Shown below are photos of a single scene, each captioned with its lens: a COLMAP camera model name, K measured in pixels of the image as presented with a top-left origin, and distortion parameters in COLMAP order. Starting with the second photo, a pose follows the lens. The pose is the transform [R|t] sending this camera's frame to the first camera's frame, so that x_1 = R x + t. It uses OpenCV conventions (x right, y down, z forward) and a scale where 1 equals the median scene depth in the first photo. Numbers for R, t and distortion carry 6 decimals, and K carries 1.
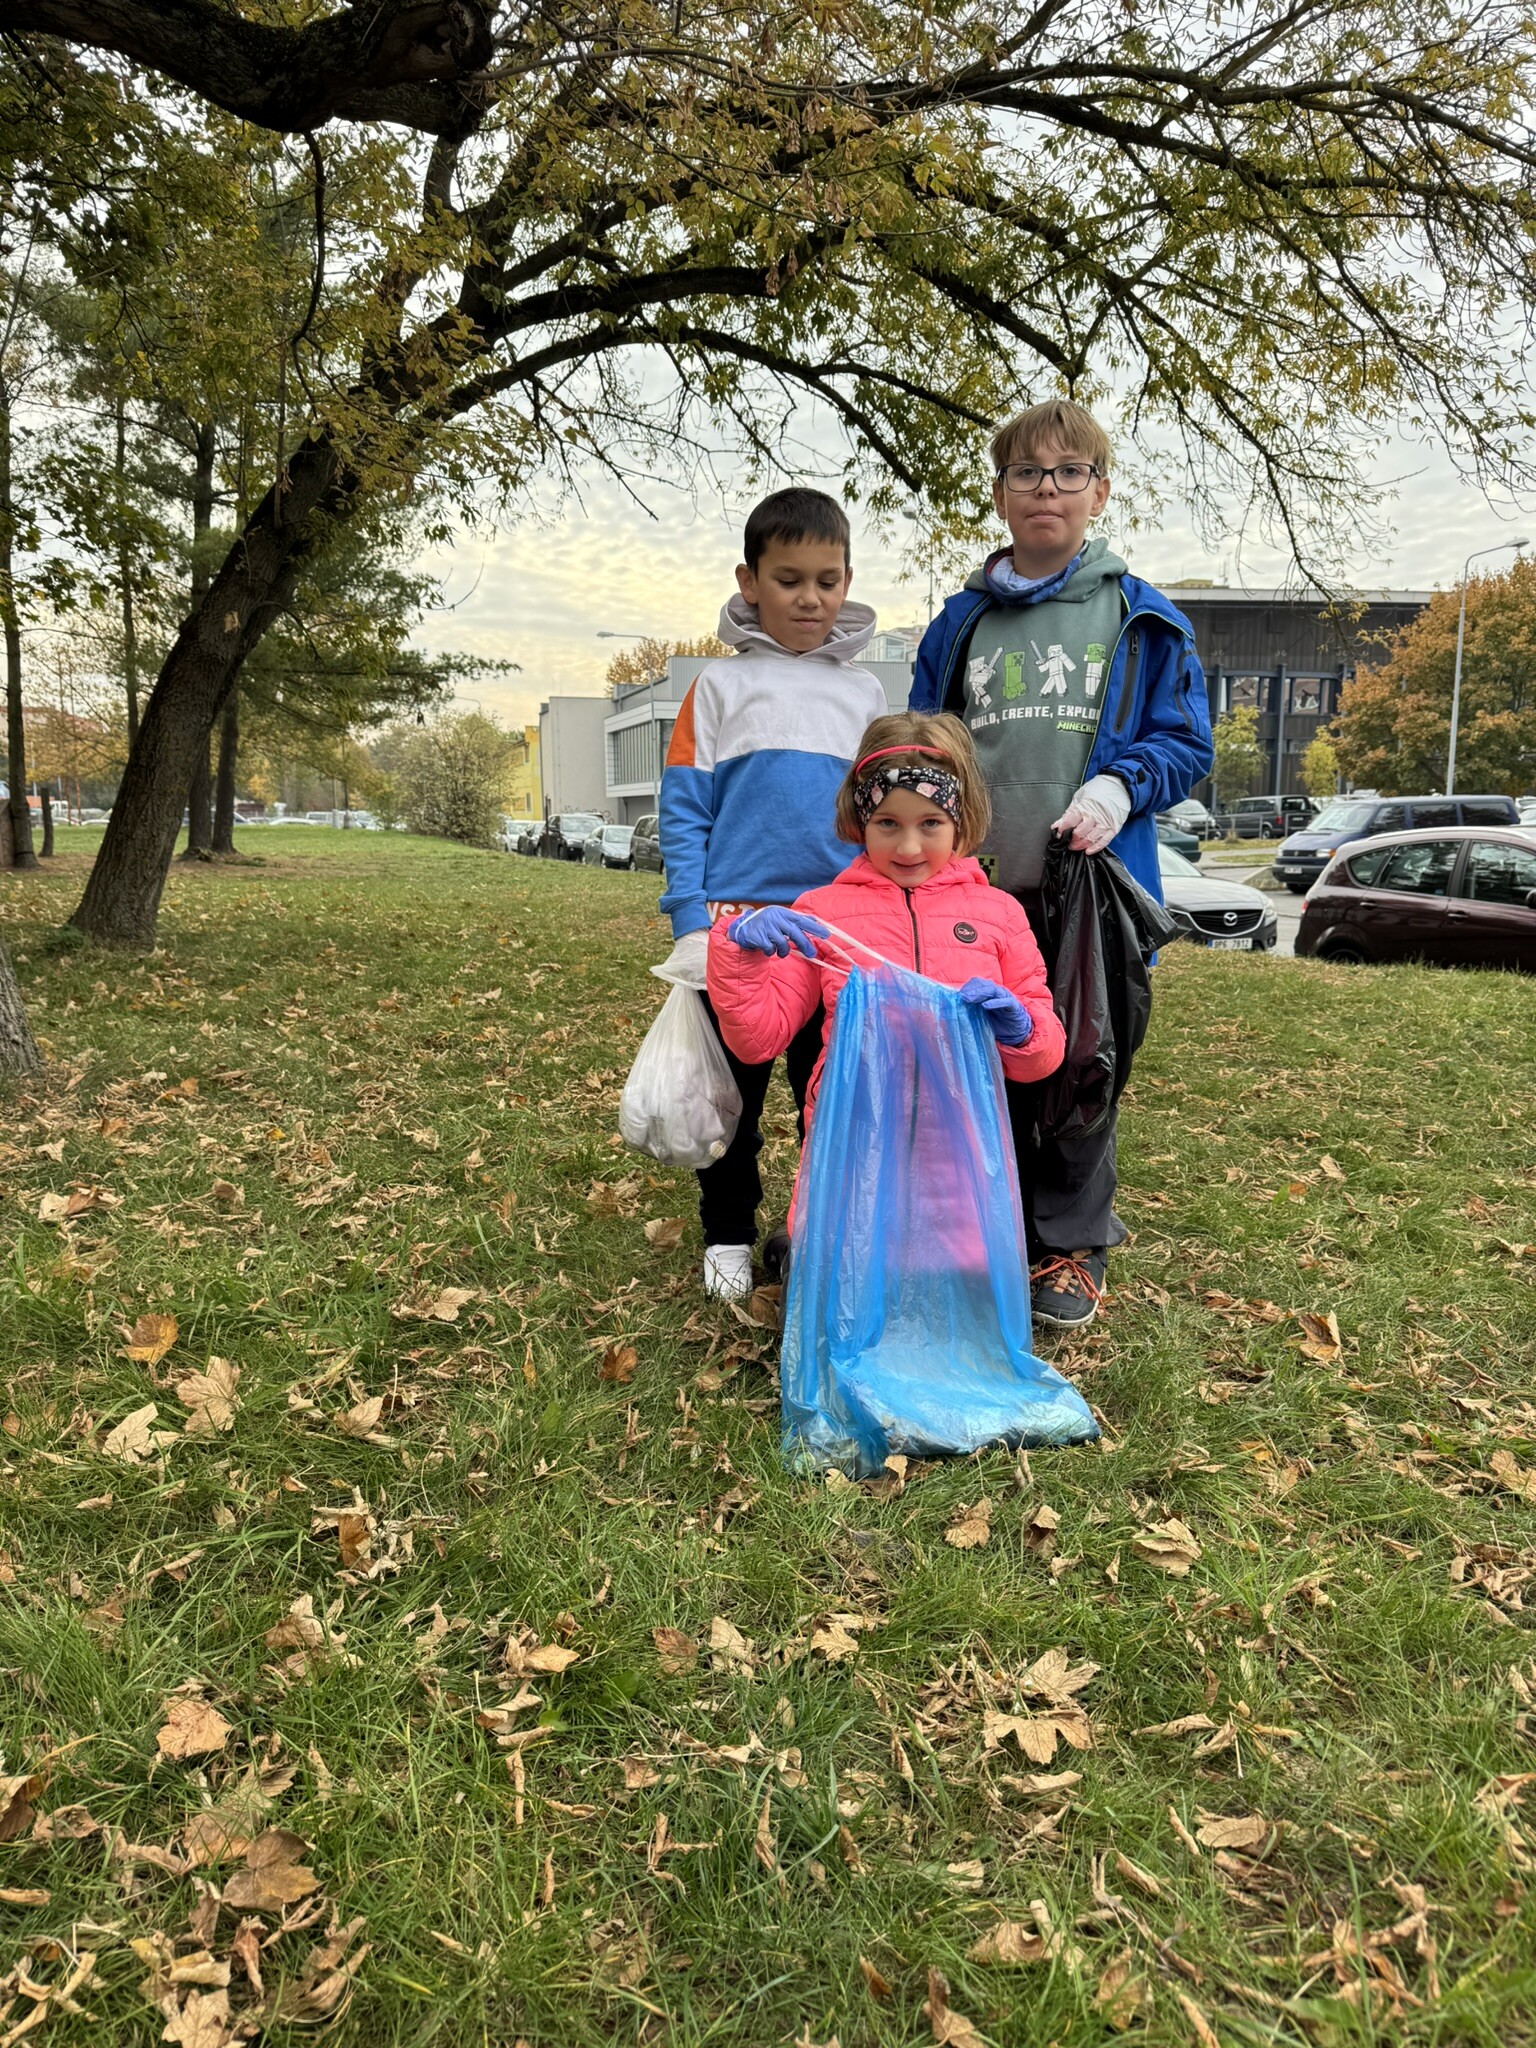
lens RADIAL K [[1426.2, 0, 767.8], [0, 1426.2, 1033.2], [0, 0, 1]] dist [0.033330, -0.039401]
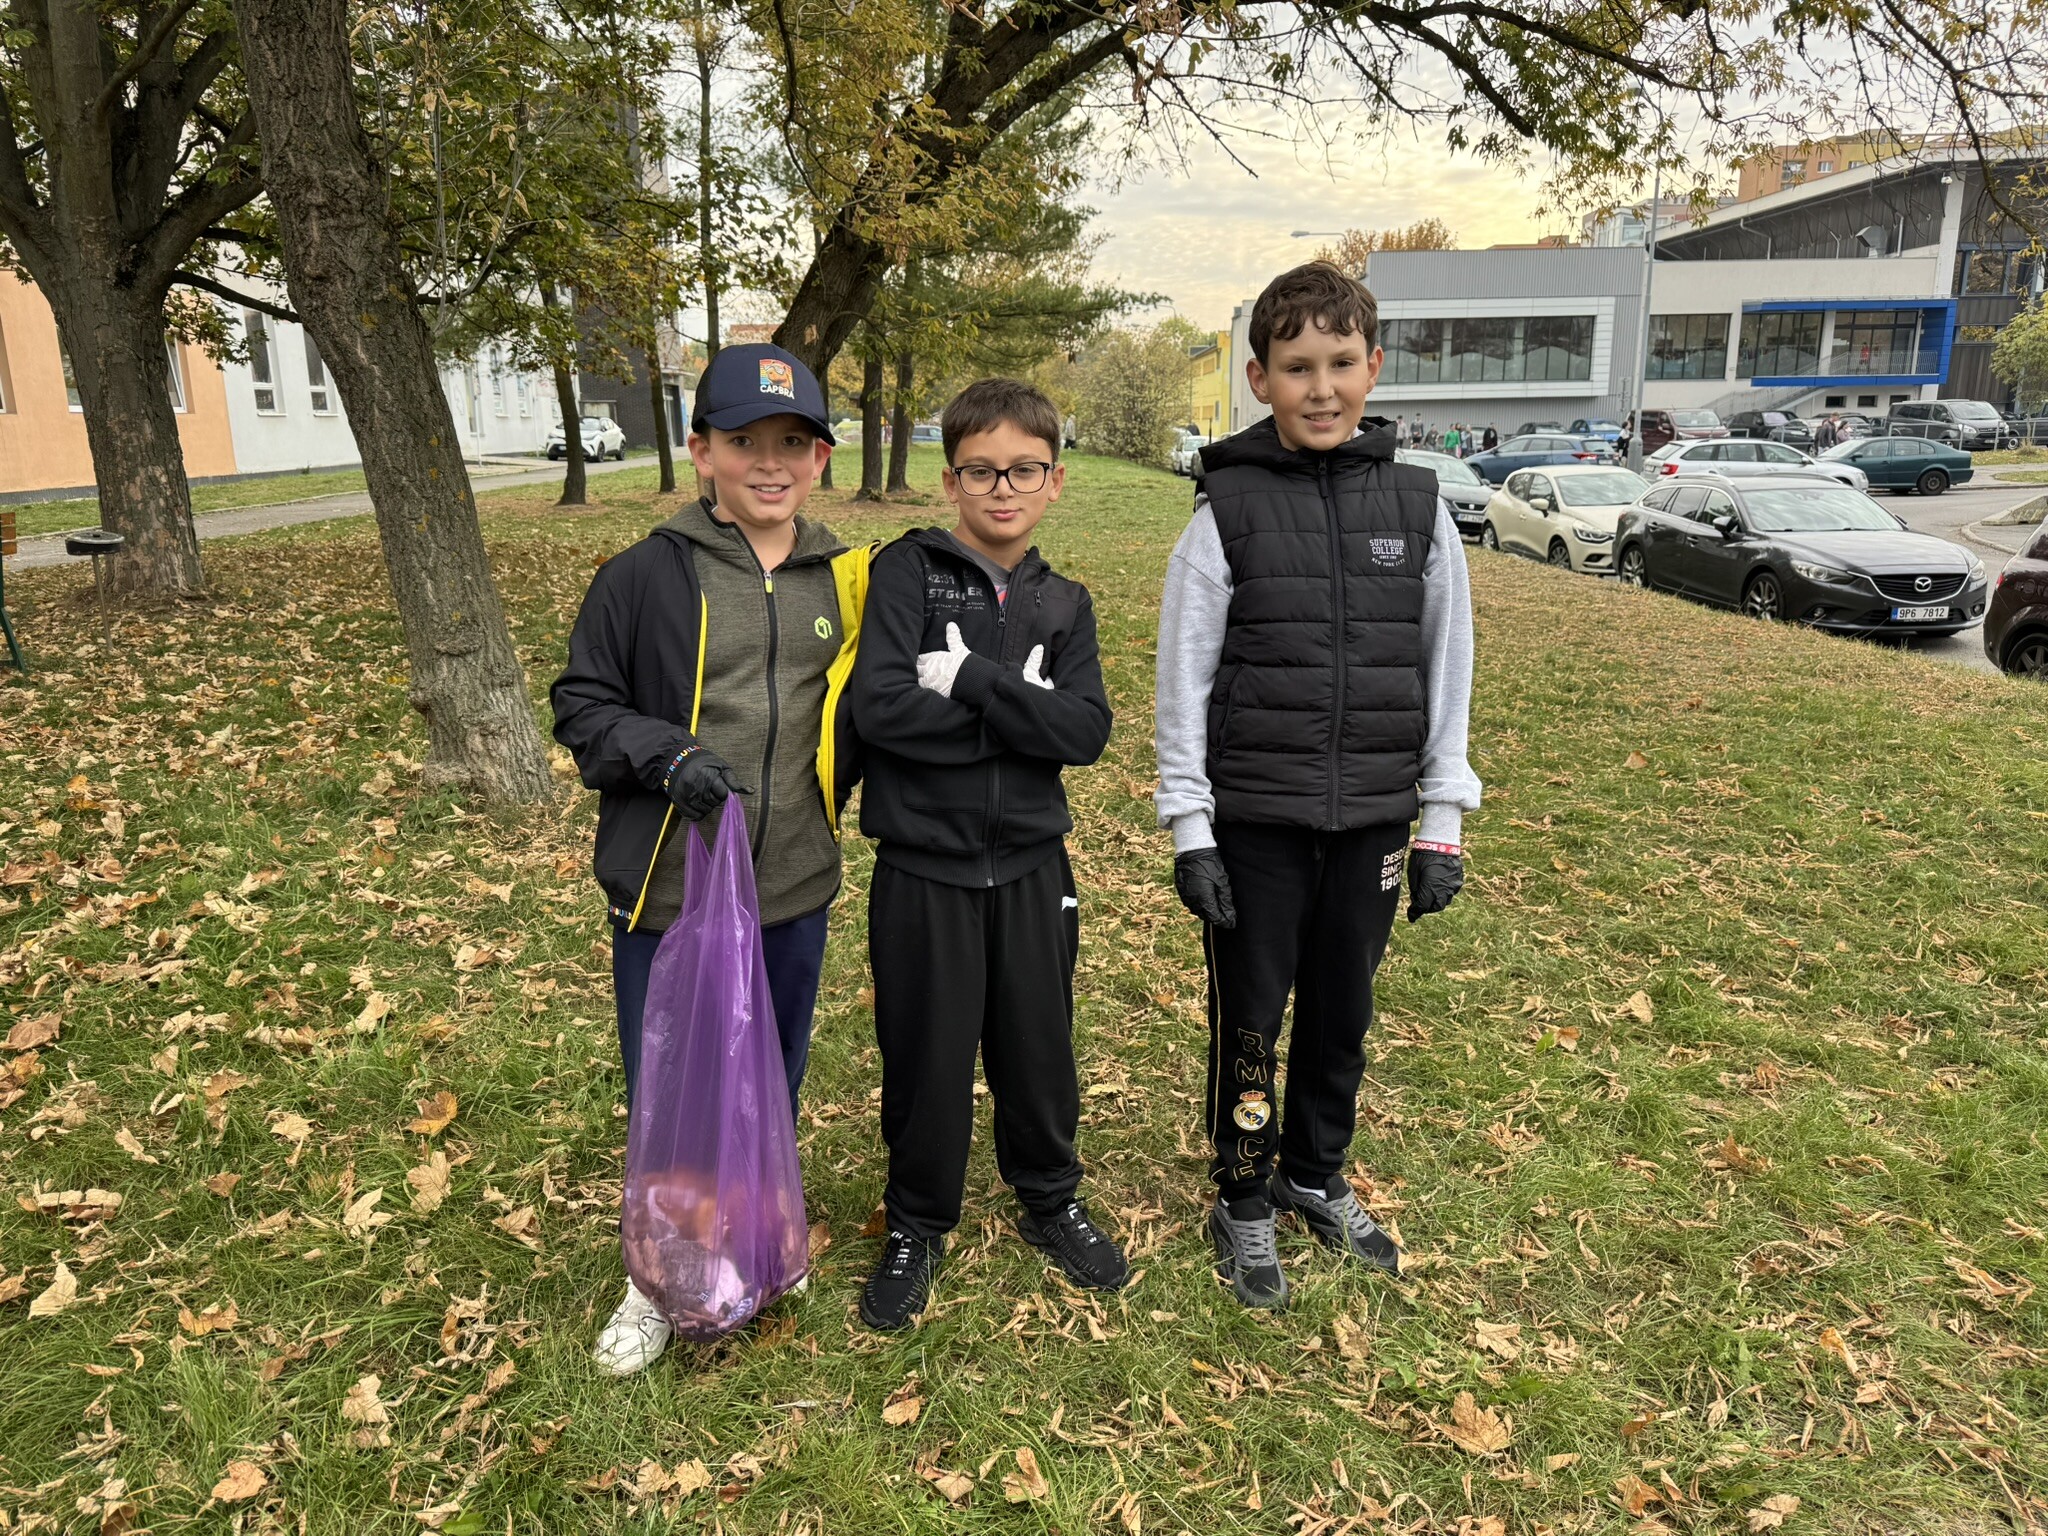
lens RADIAL K [[1426.2, 0, 1032.2], [0, 1426.2, 758.4], [0, 0, 1]] dist [0.033330, -0.039401]
pose [[0.956159, 0.057302, -0.287189, 0.098234], [-0.033258, 0.995573, 0.087916, -0.053508], [0.290955, -0.074511, 0.953831, -0.014275]]
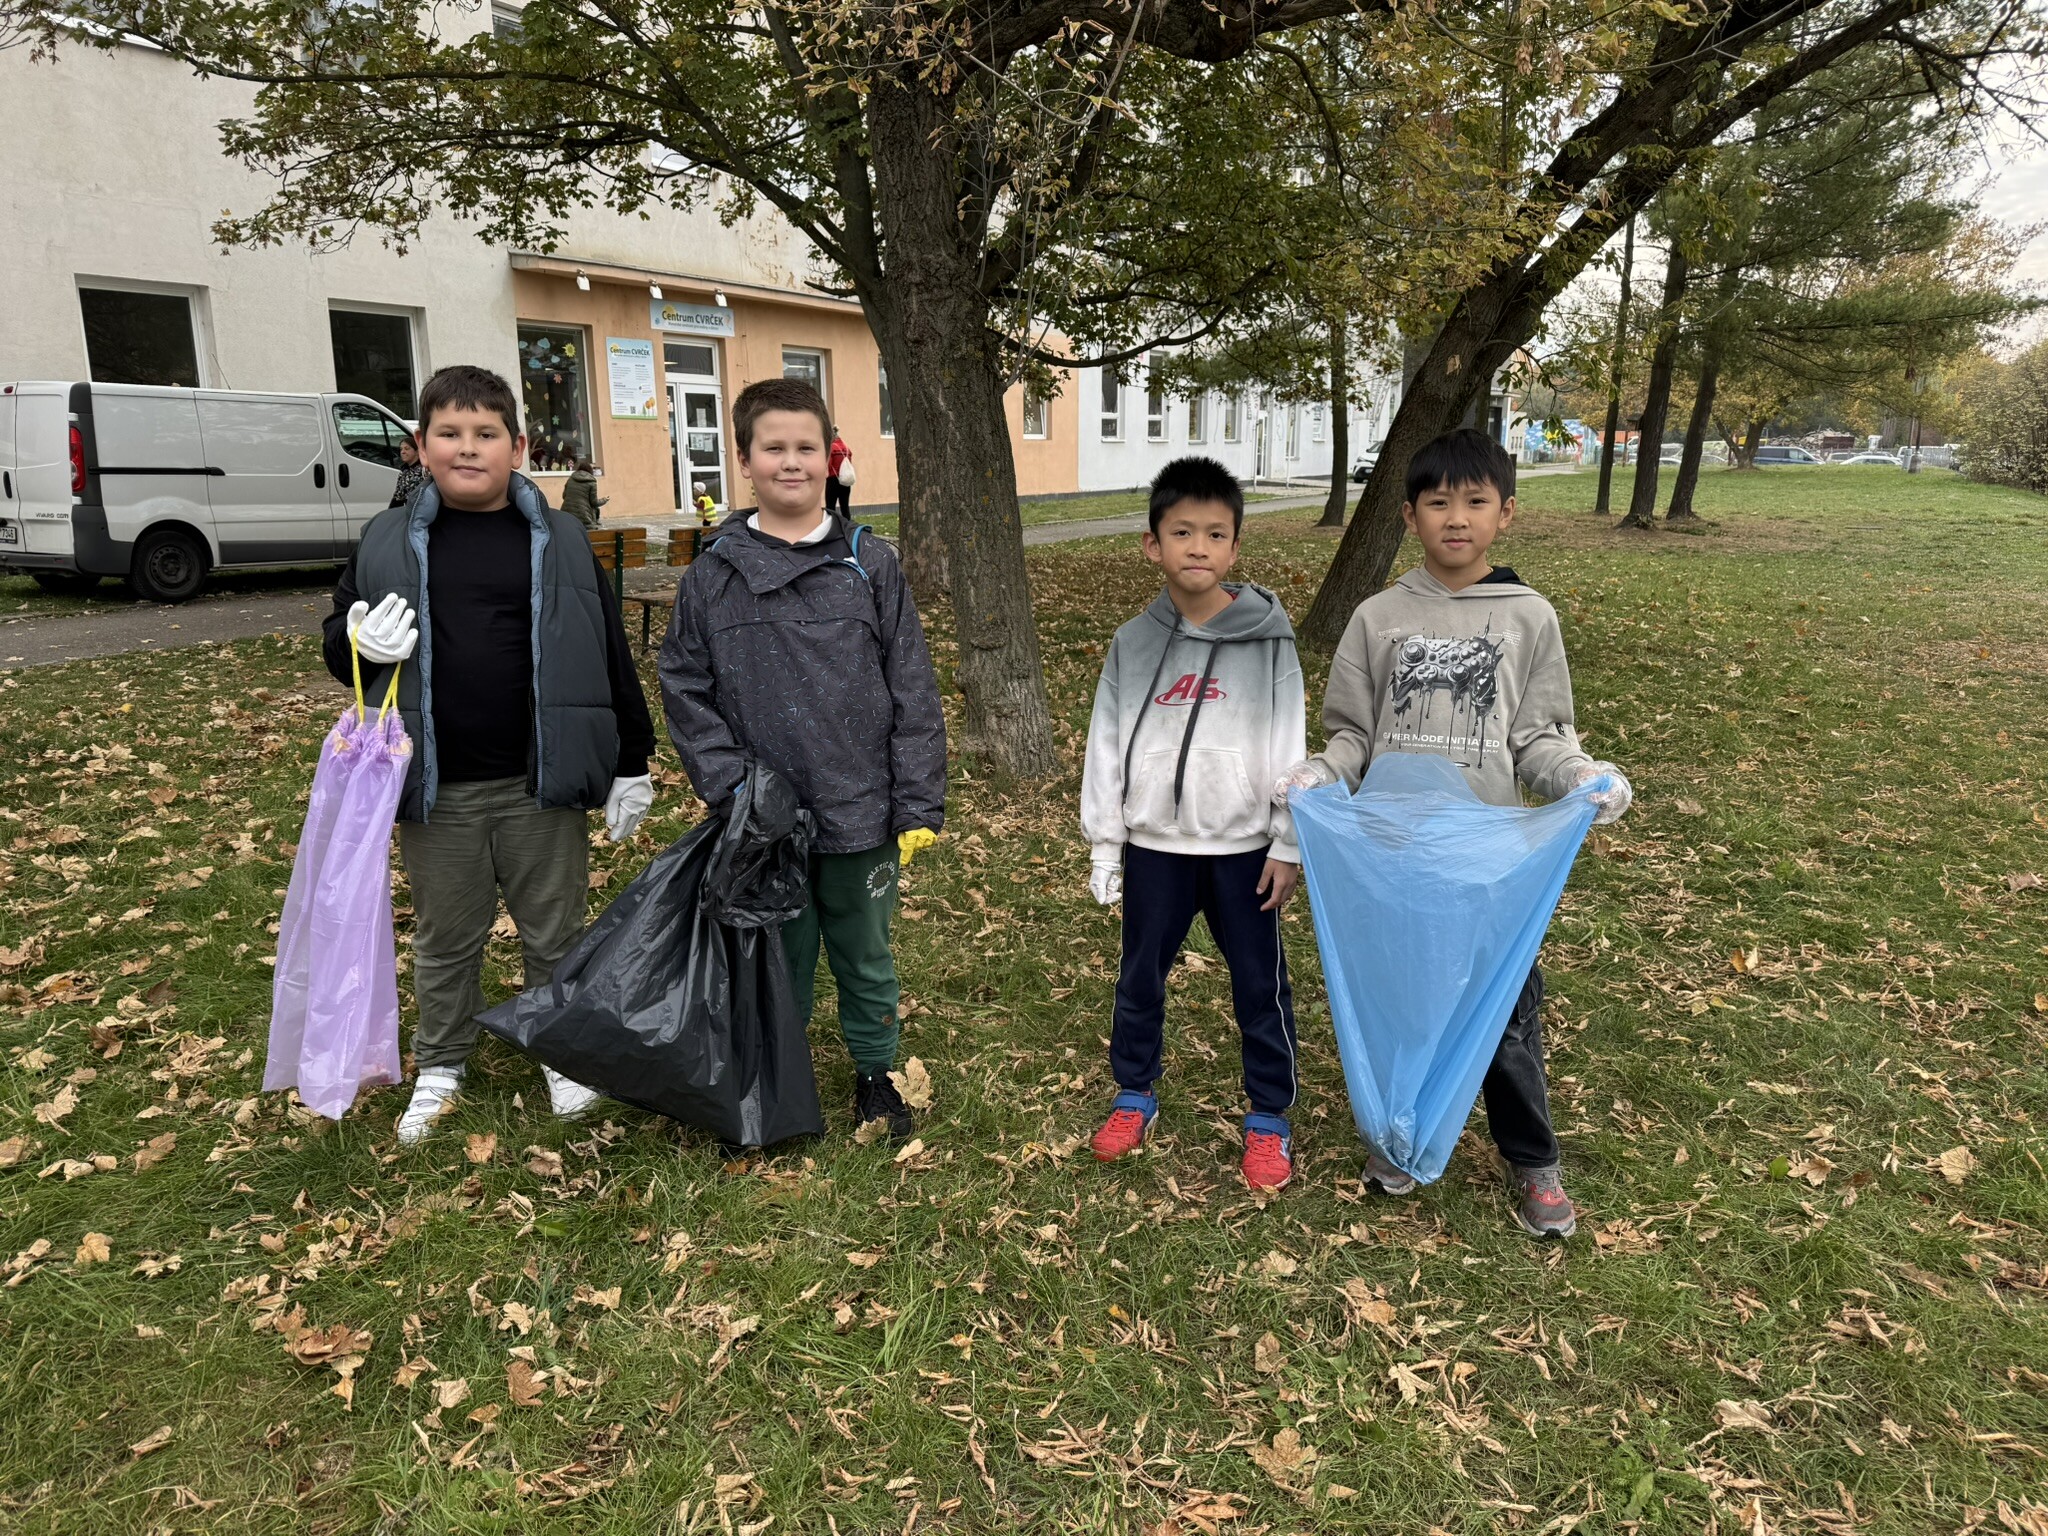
lens RADIAL K [[1426.2, 0, 1046.1], [0, 1426.2, 768.5], [0, 0, 1]] dist [0.033330, -0.039401]
pose [[0.663784, 0.160785, -0.730438, 0.223107], [-0.108700, 0.986989, 0.118476, -0.062340], [0.739983, 0.000756, 0.672625, 0.022310]]
